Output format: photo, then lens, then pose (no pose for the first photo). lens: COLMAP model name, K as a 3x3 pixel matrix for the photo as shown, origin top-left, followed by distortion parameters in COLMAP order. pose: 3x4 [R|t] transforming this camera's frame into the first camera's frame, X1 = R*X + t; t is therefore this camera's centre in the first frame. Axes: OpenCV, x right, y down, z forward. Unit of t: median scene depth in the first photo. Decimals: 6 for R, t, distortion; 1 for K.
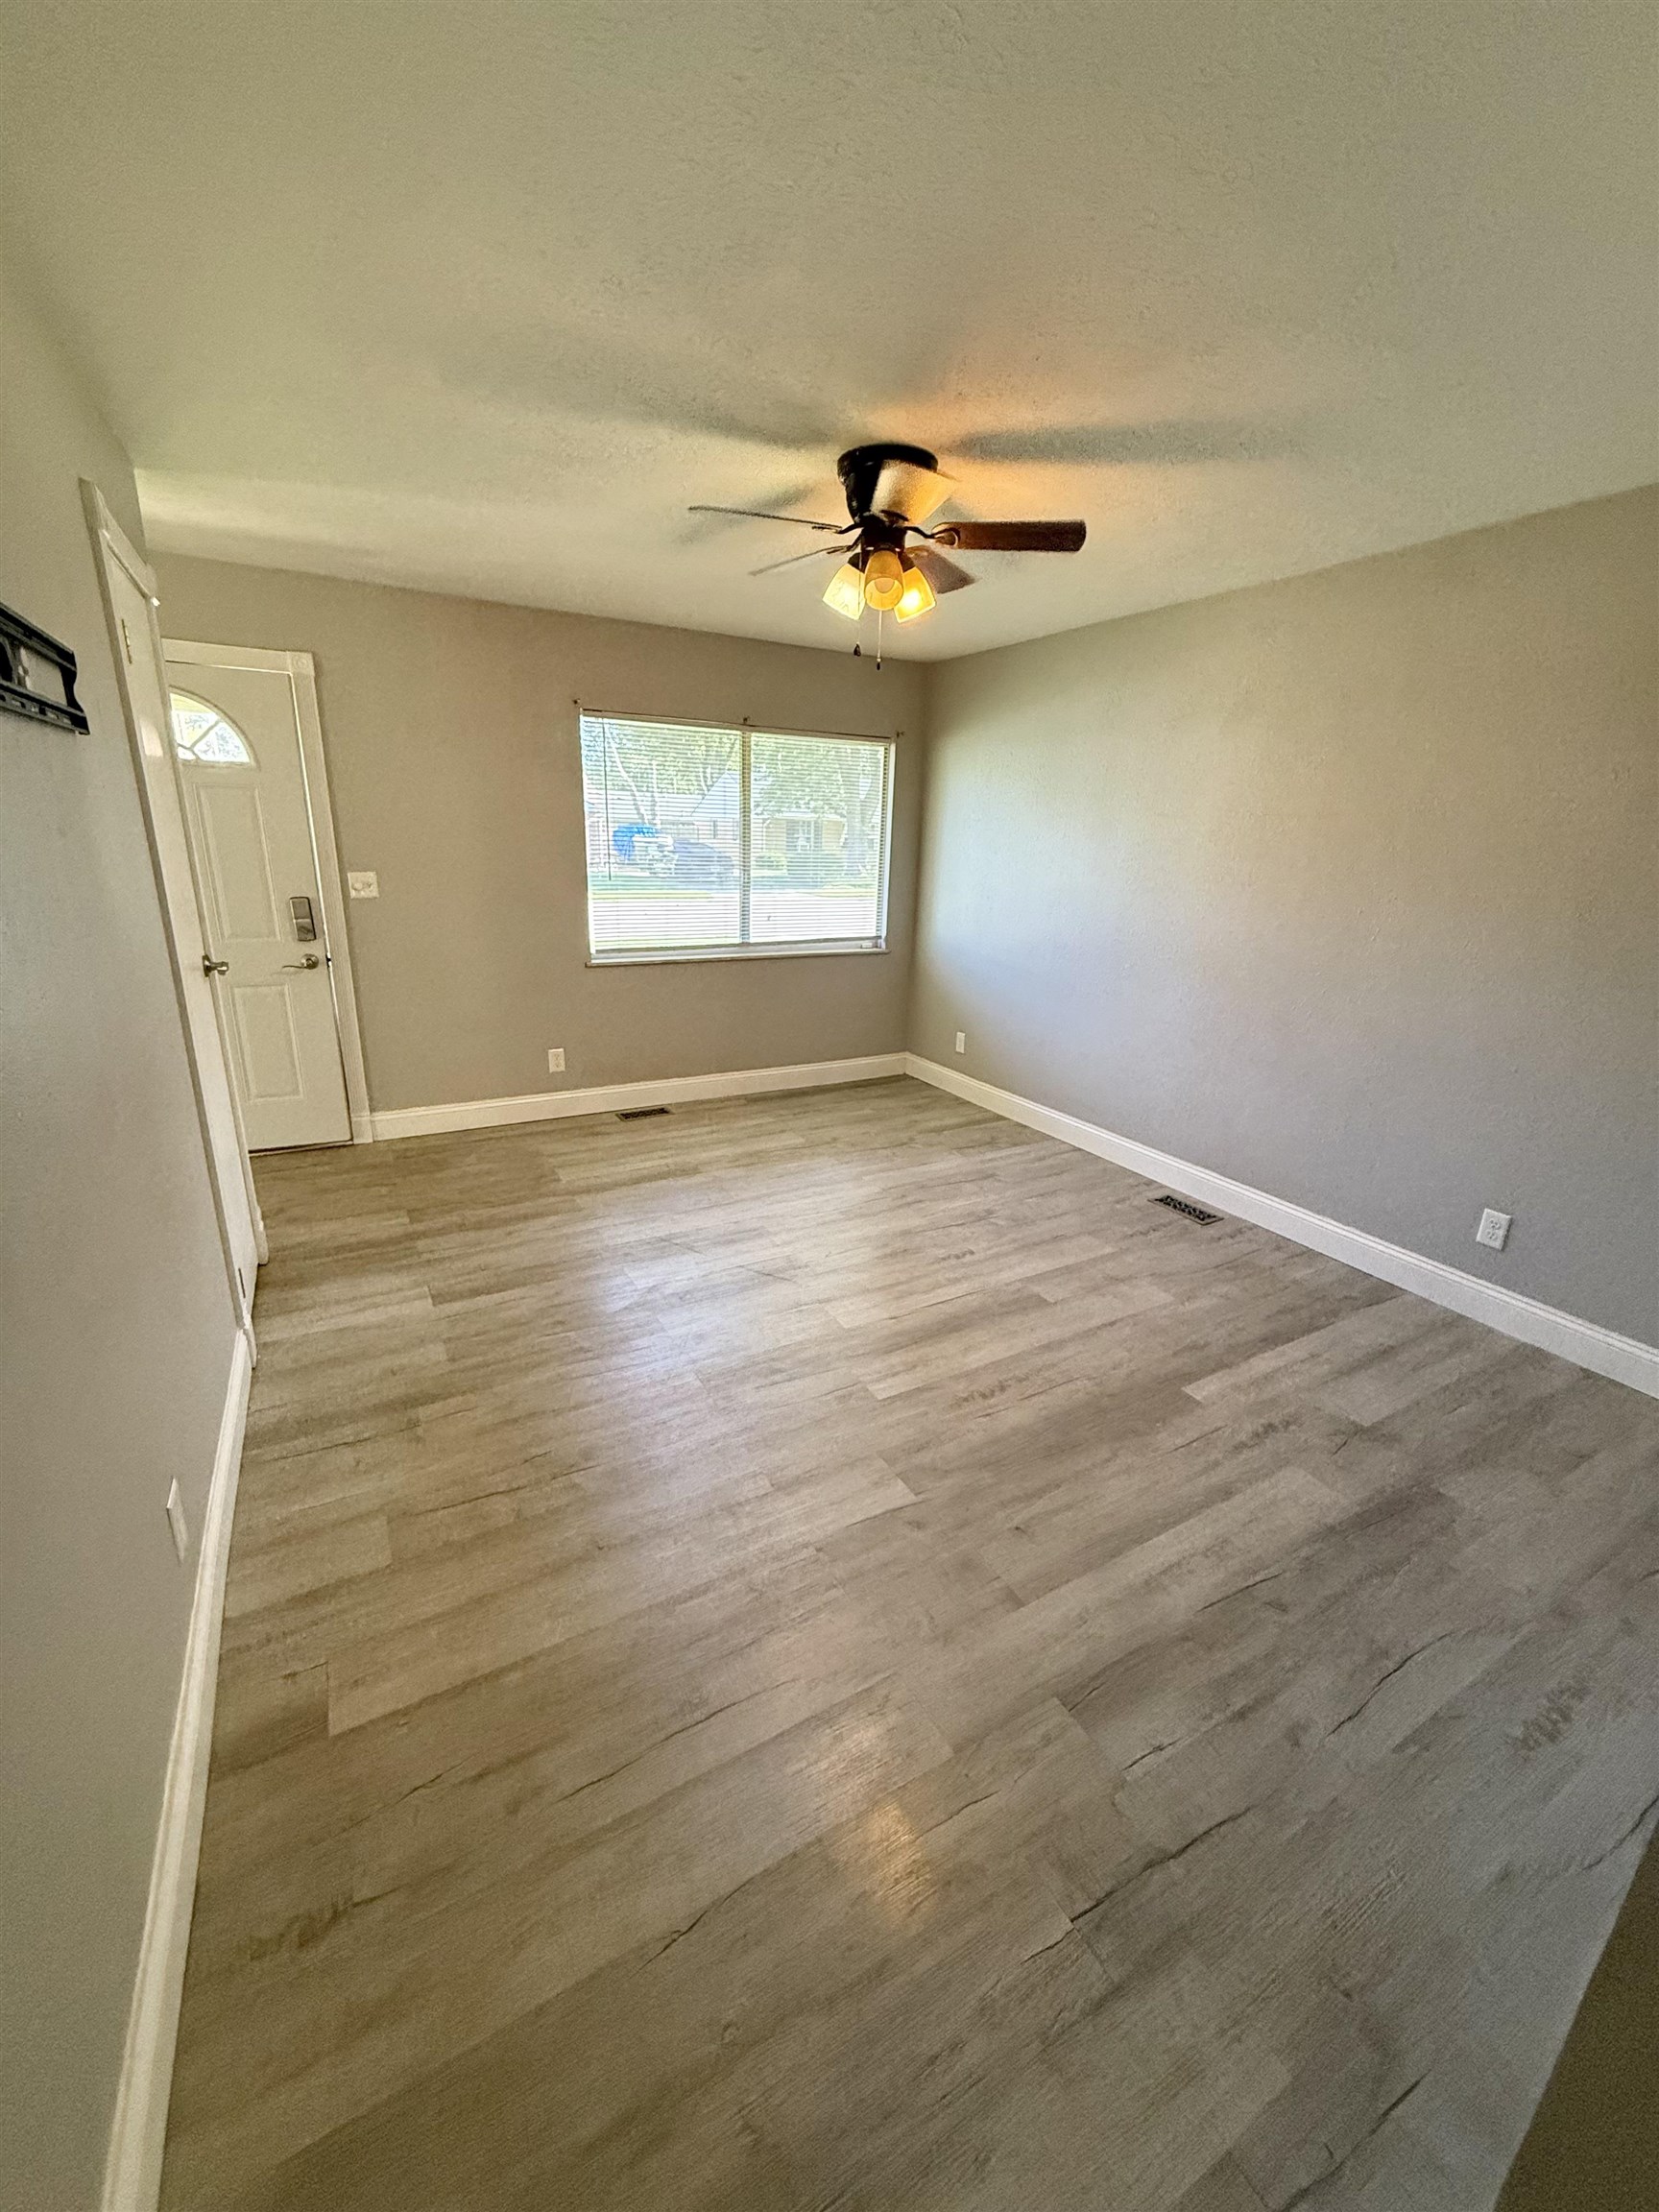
lens RADIAL K [[881.8, 0, 822.6], [0, 881.8, 1097.0], [0, 0, 1]] dist [0.001533, 0.000457]
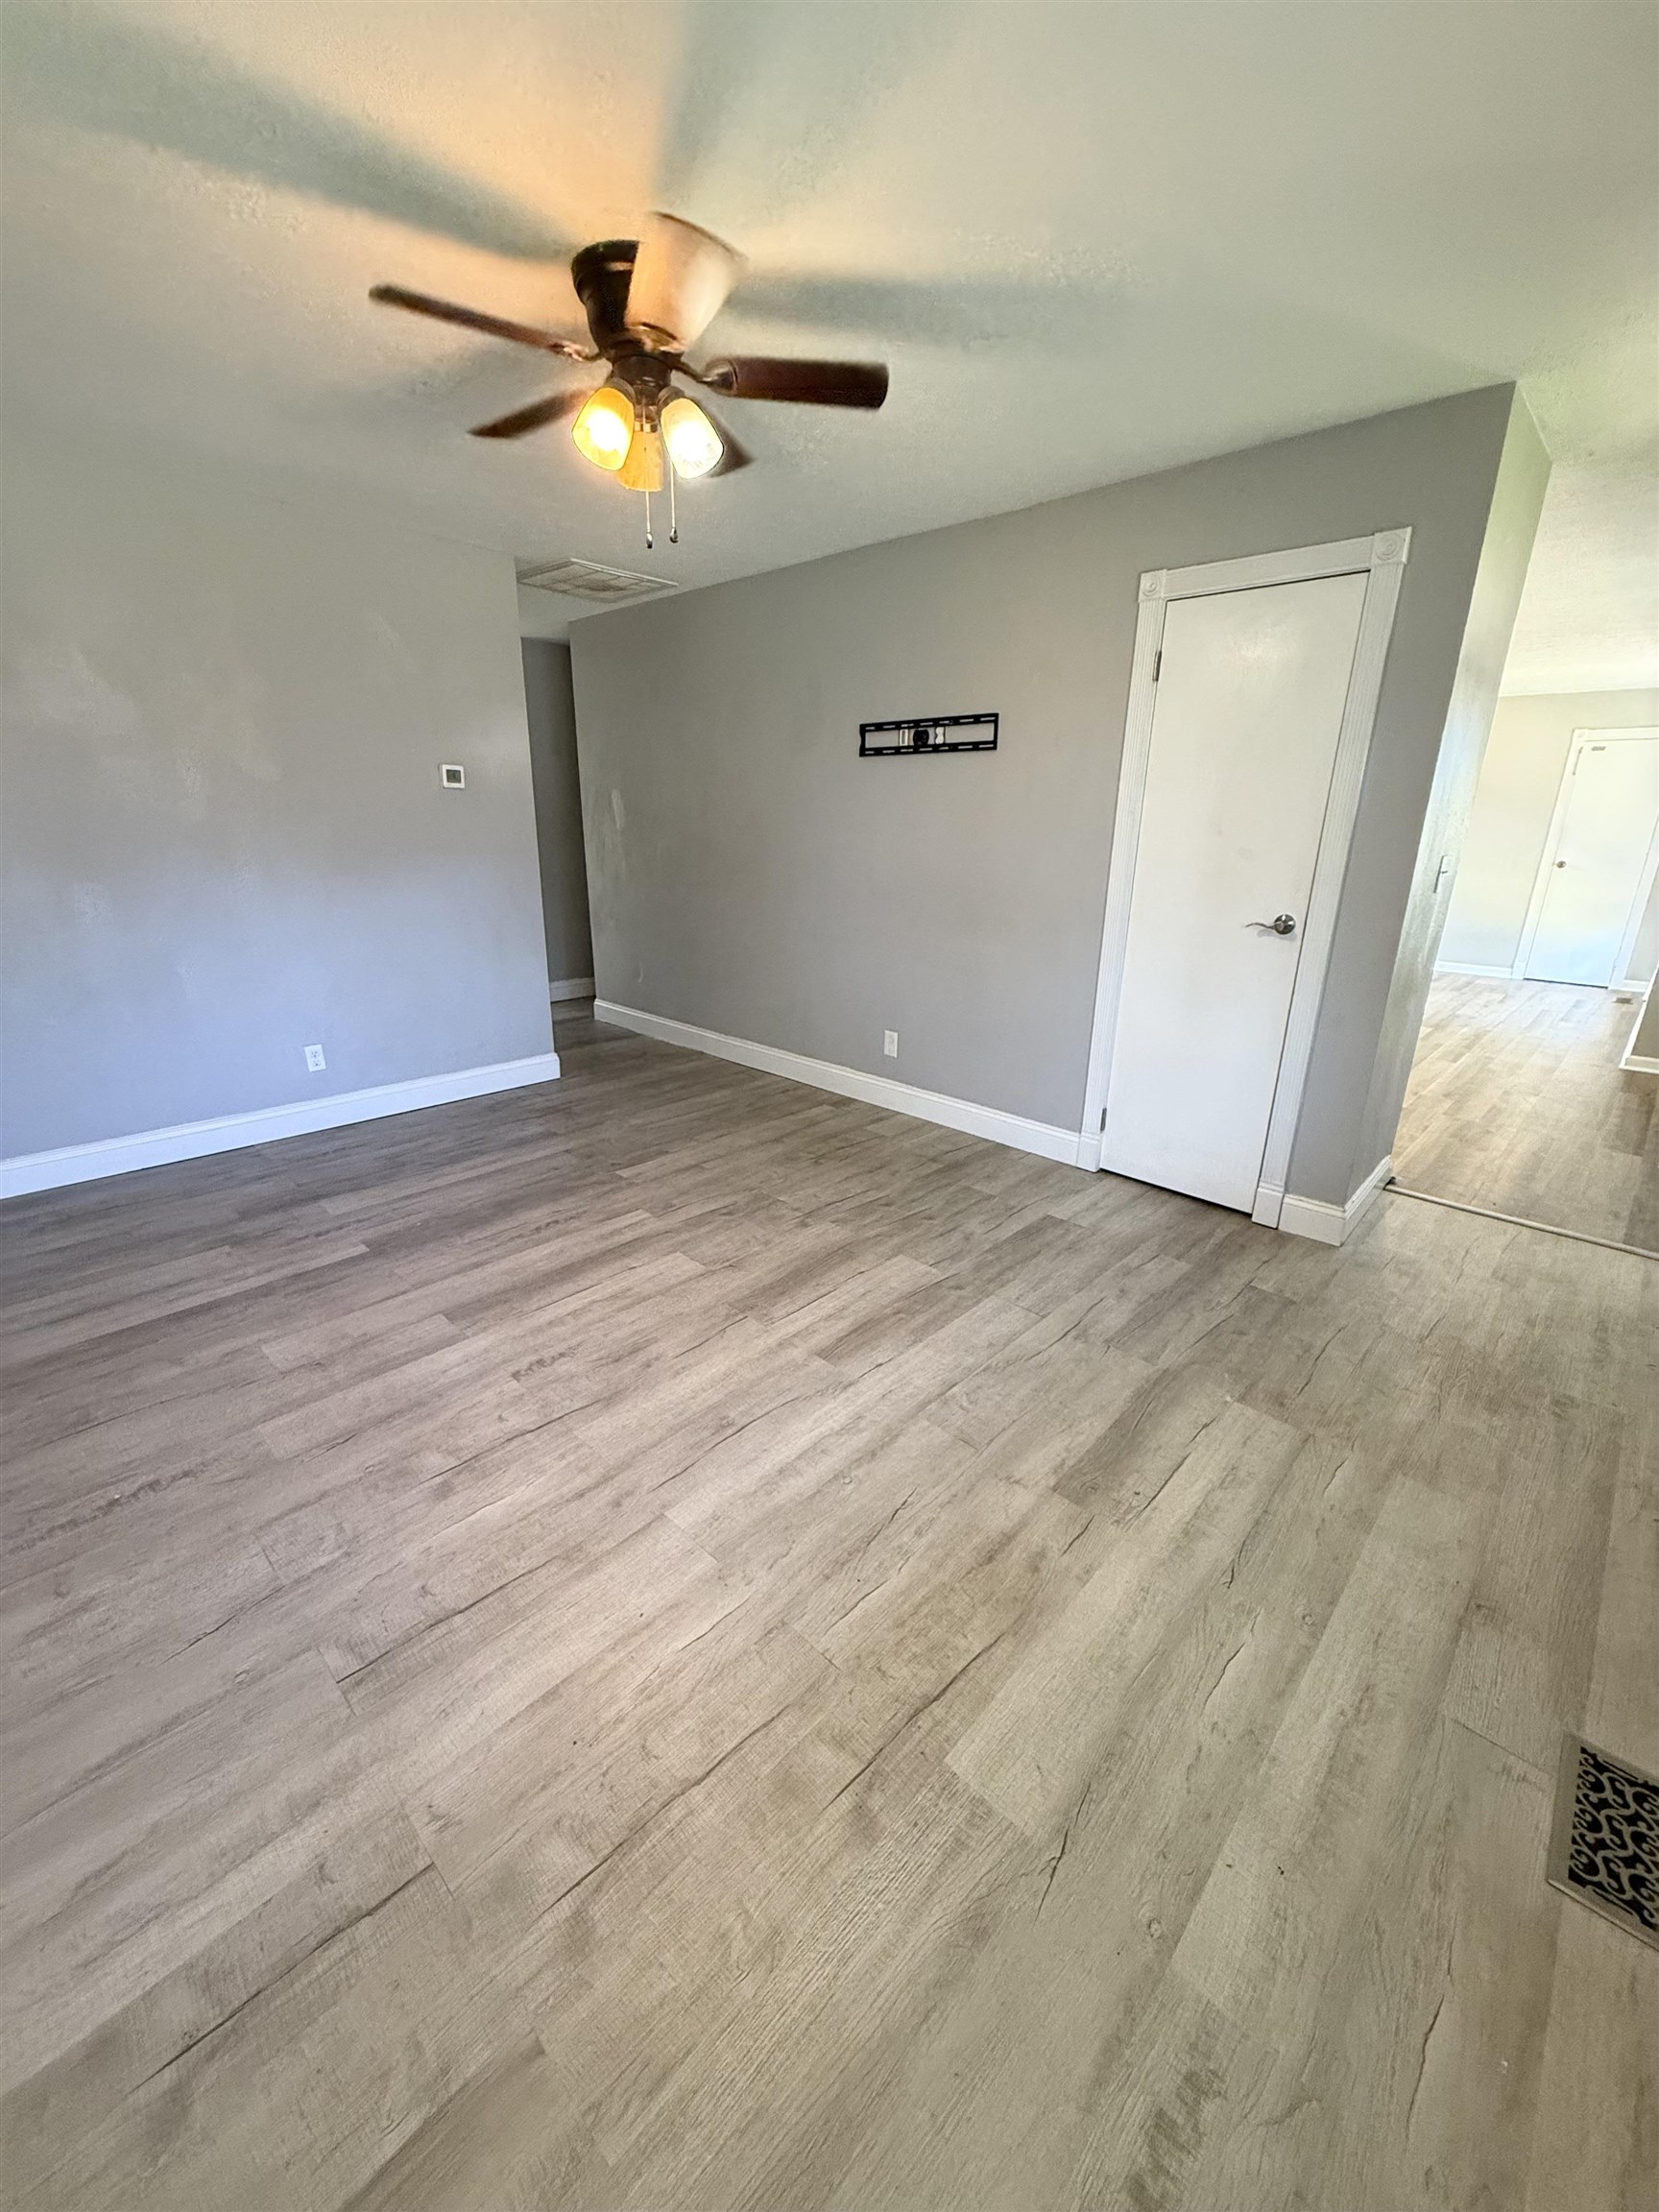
lens RADIAL K [[881.8, 0, 835.3], [0, 881.8, 1101.8], [0, 0, 1]] dist [0.001533, 0.000457]
pose [[-0.952255, 0.050722, -0.301060, 0.140355], [-0.129576, 0.825737, 0.548970, -0.436152], [0.276441, 0.561769, -0.779741, 1.611326]]
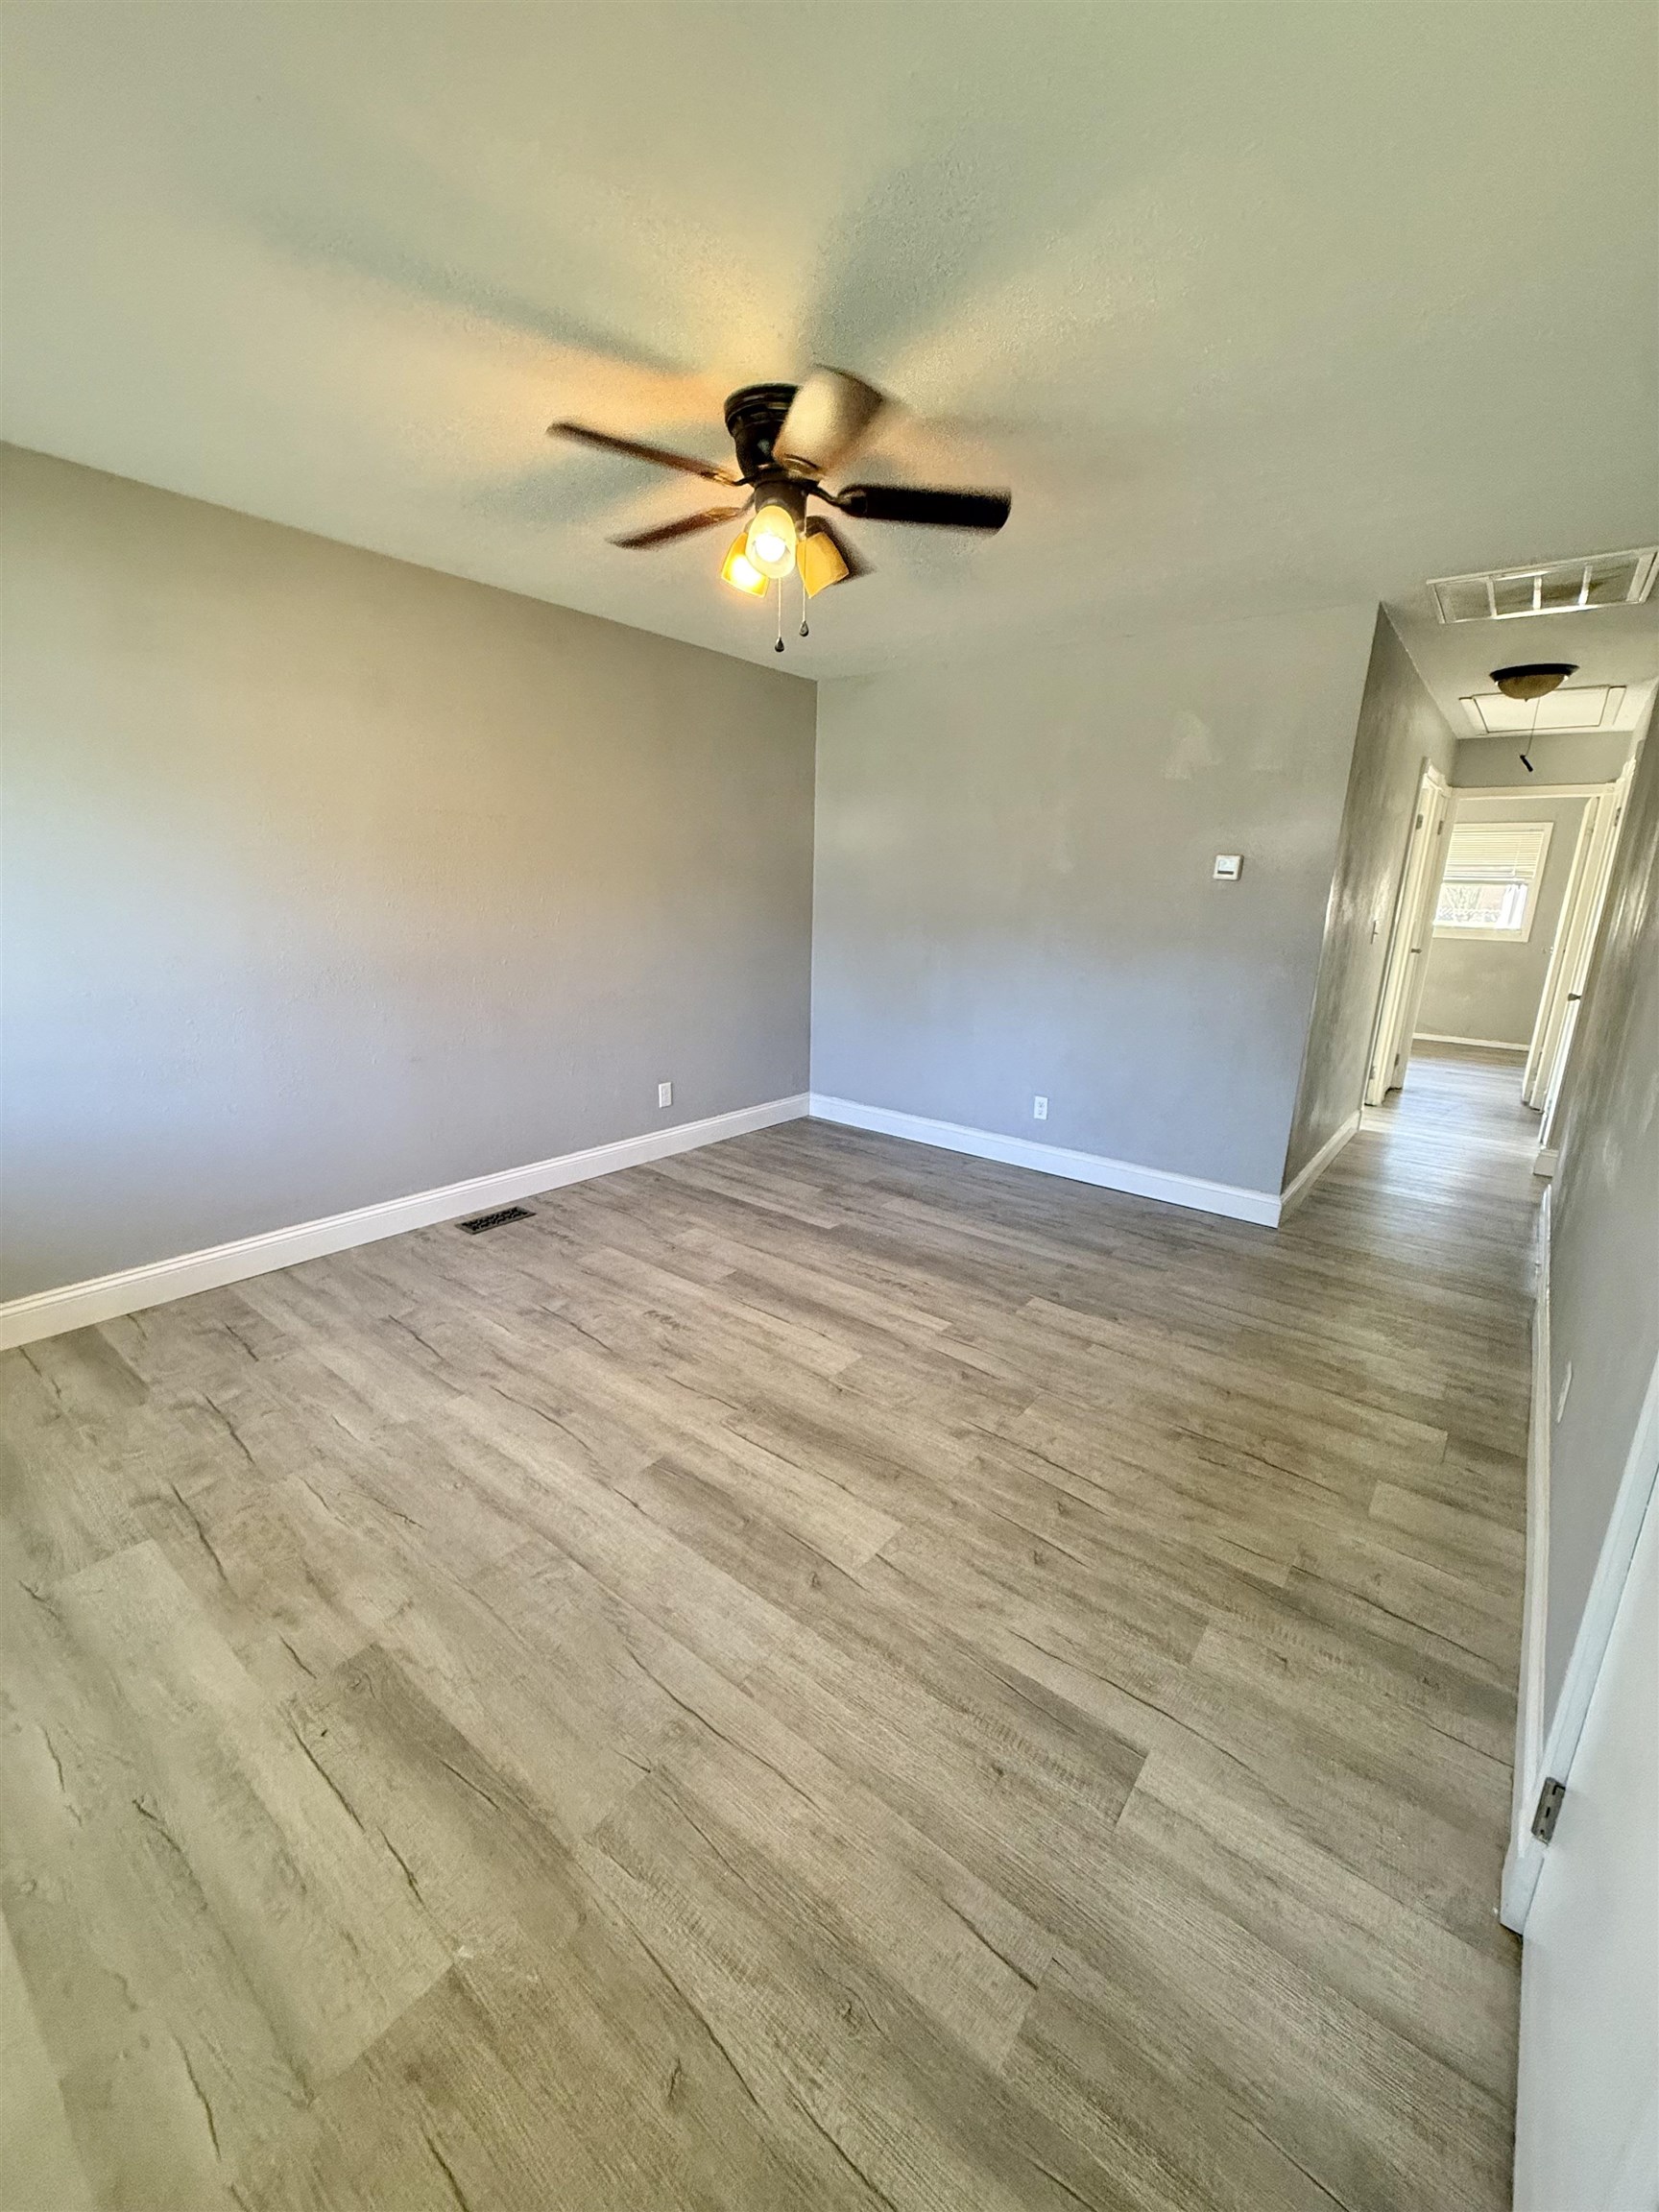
lens RADIAL K [[881.8, 0, 834.1], [0, 881.8, 1102.6], [0, 0, 1]] dist [0.001533, 0.000457]
pose [[-0.383793, -0.269143, 0.883326, -0.682388], [0.226410, 0.899956, 0.372583, -0.327307], [-0.895233, 0.342988, -0.284460, 1.106498]]
